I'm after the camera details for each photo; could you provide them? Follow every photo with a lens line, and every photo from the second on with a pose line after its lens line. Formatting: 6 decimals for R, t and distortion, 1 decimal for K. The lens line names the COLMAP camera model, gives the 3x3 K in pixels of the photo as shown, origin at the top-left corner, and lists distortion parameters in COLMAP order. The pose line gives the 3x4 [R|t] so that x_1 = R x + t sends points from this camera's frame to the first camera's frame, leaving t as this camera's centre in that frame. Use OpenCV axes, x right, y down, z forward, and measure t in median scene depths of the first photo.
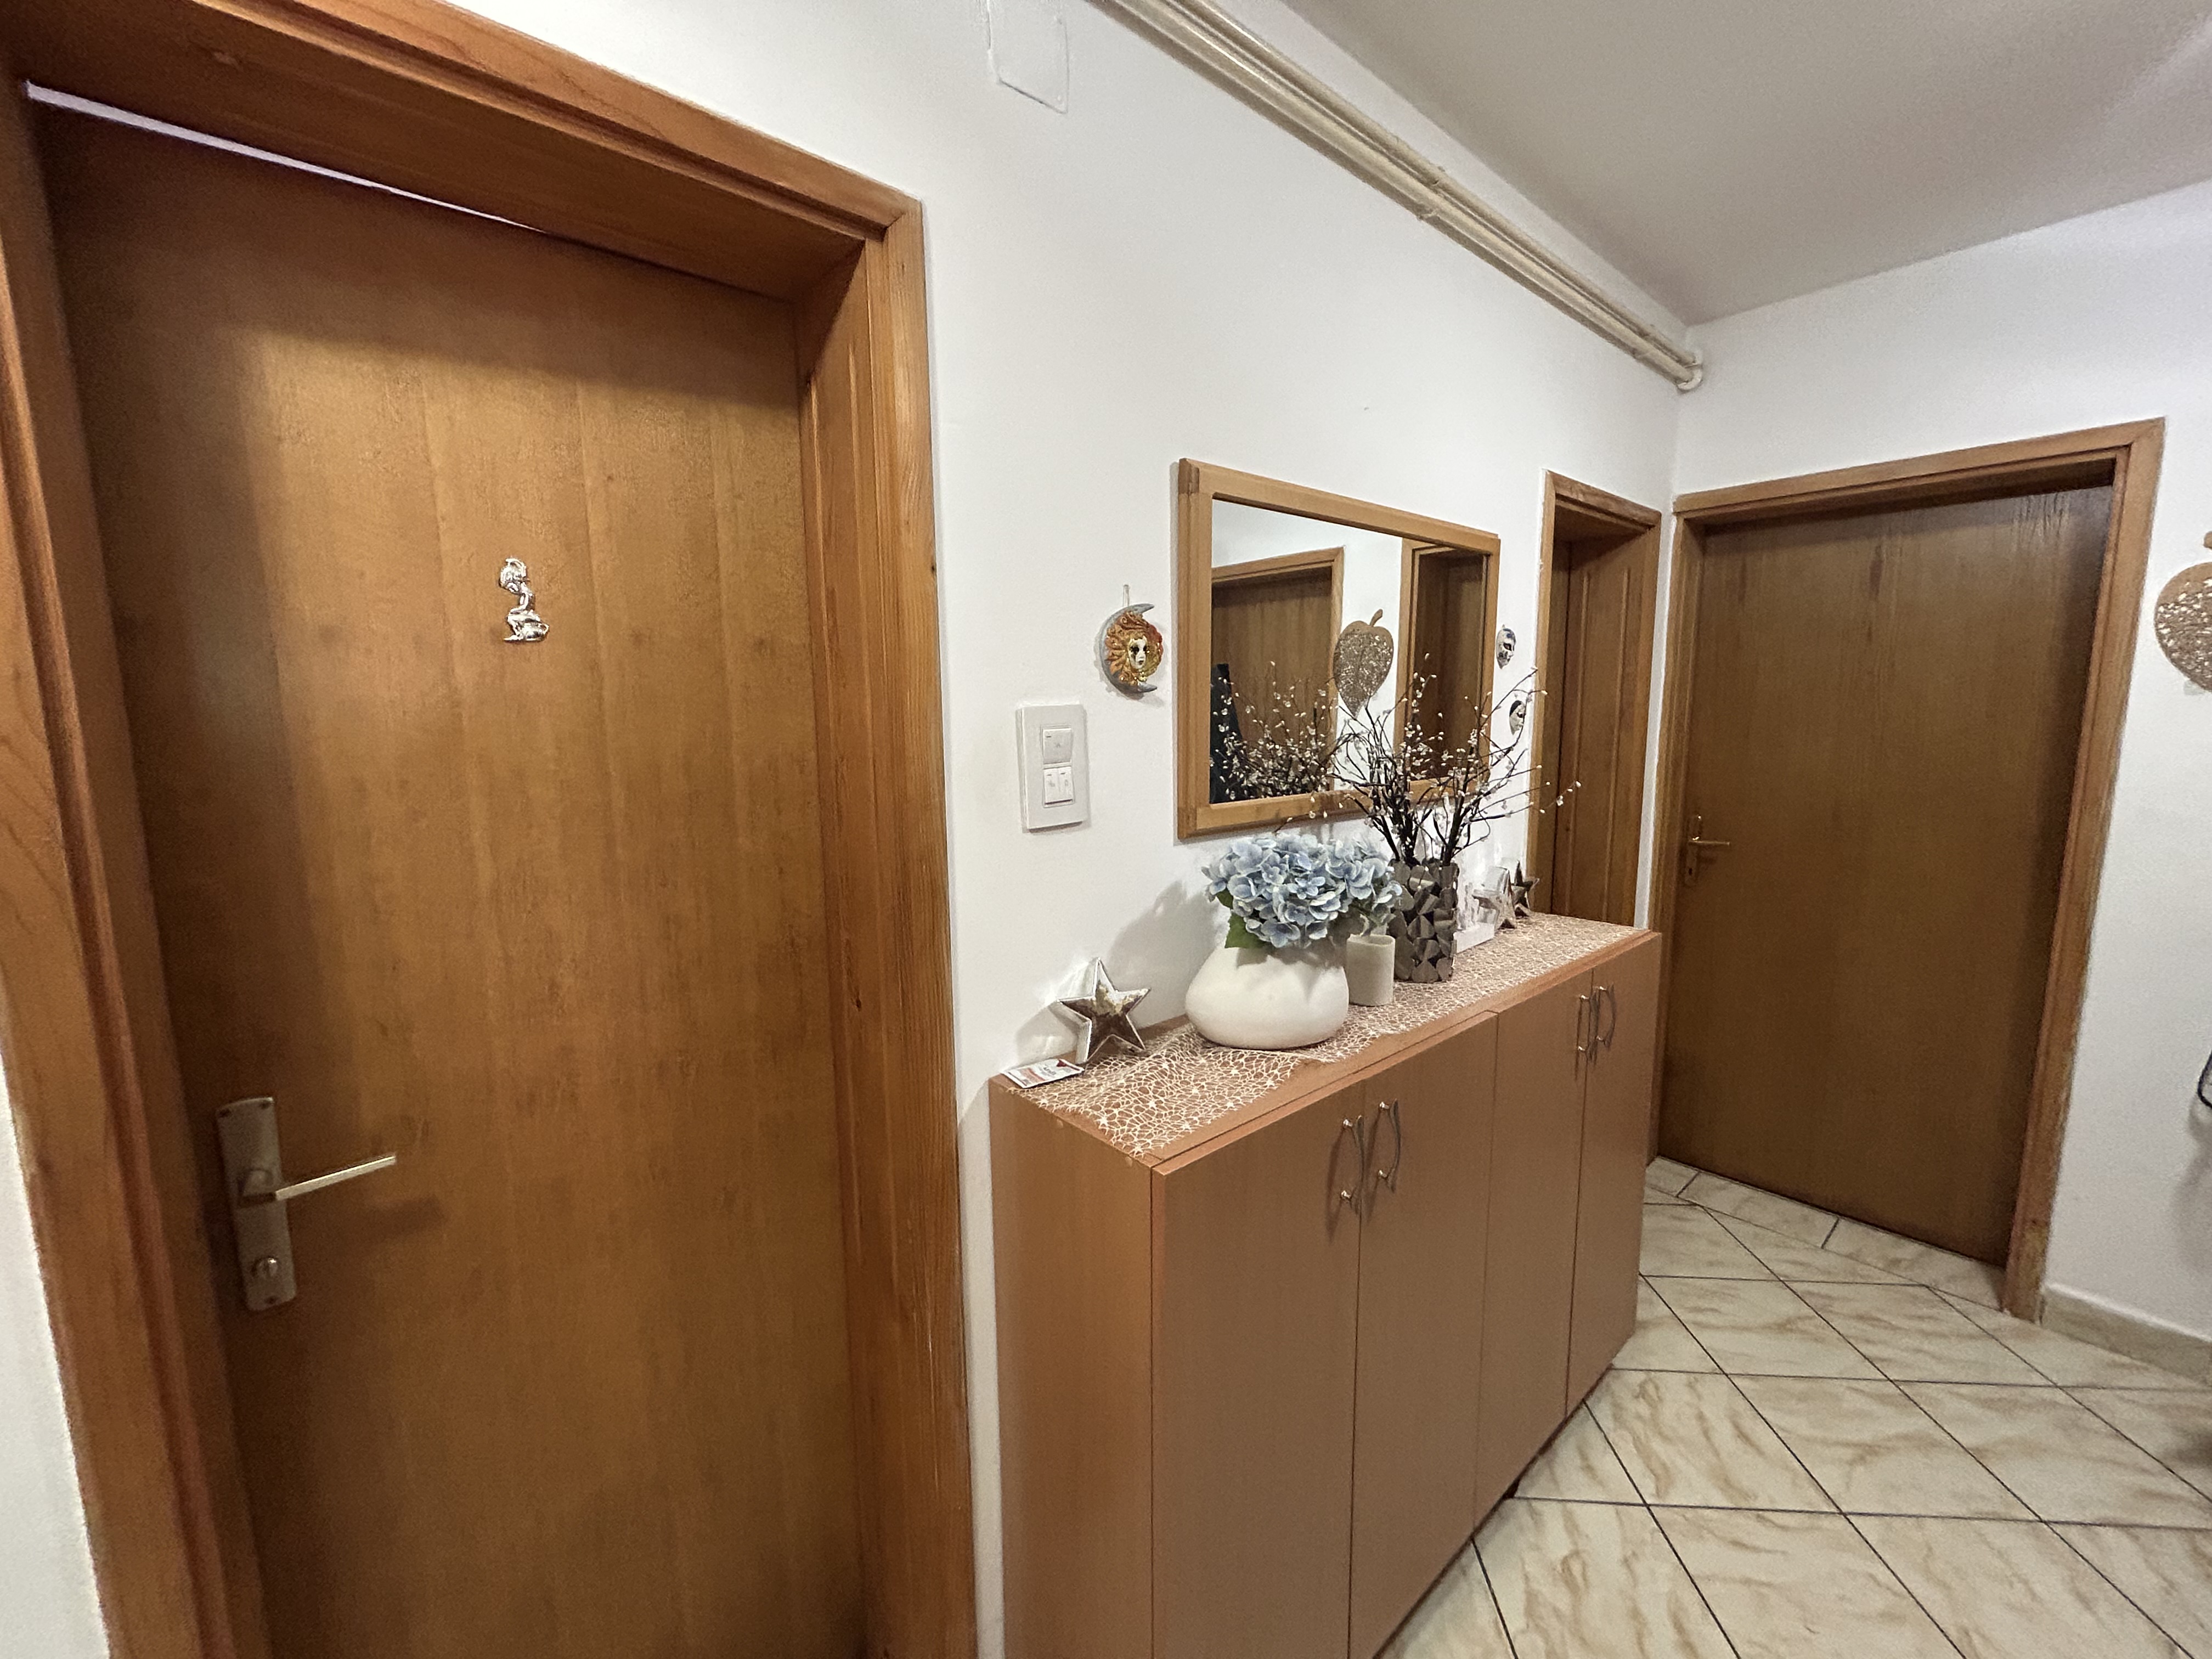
lens RADIAL K [[883.2, 0, 1102.5], [0, 883.2, 828.5], [0, 0, 1]] dist [0.000847, -0.000798]
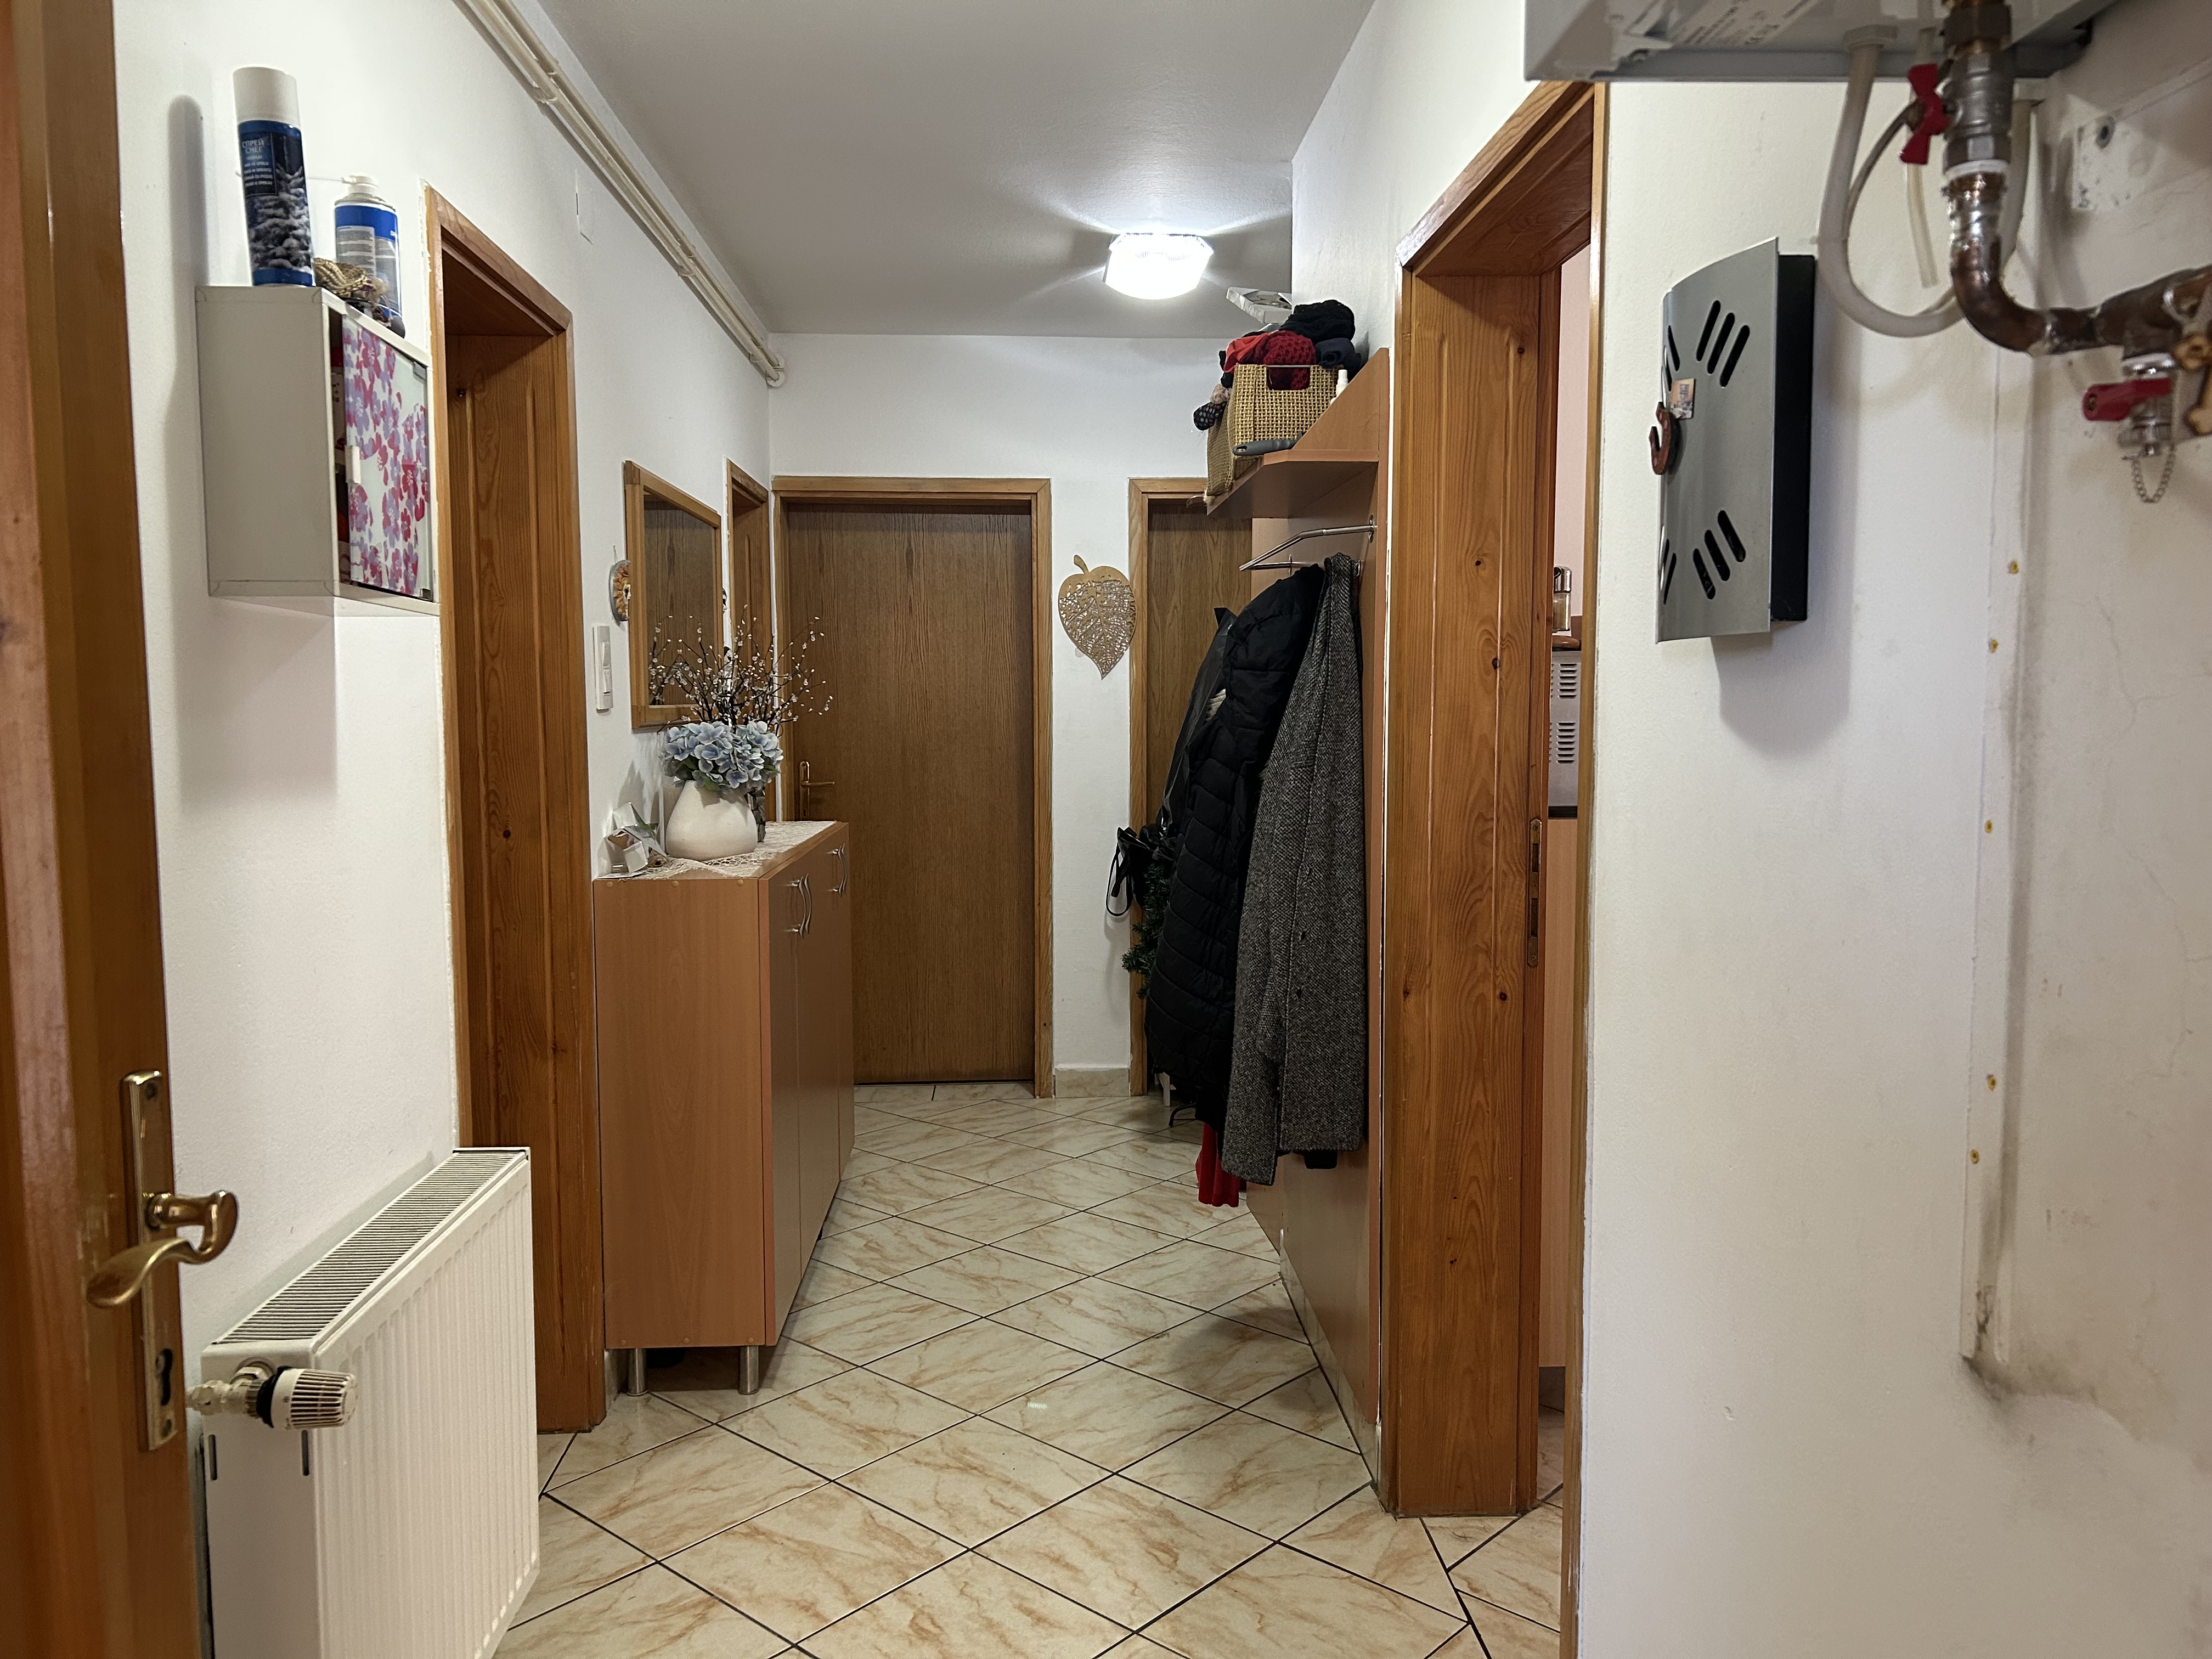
lens RADIAL K [[1647.7, 0, 1098.2], [0, 1647.7, 832.5], [0, 0, 1]] dist [0.007358, 0.002031]
pose [[0.614938, -0.053048, 0.786789, -1.044235], [0.099033, 0.995031, -0.010314, 0.189207], [-0.782333, 0.084260, 0.617135, -0.791611]]
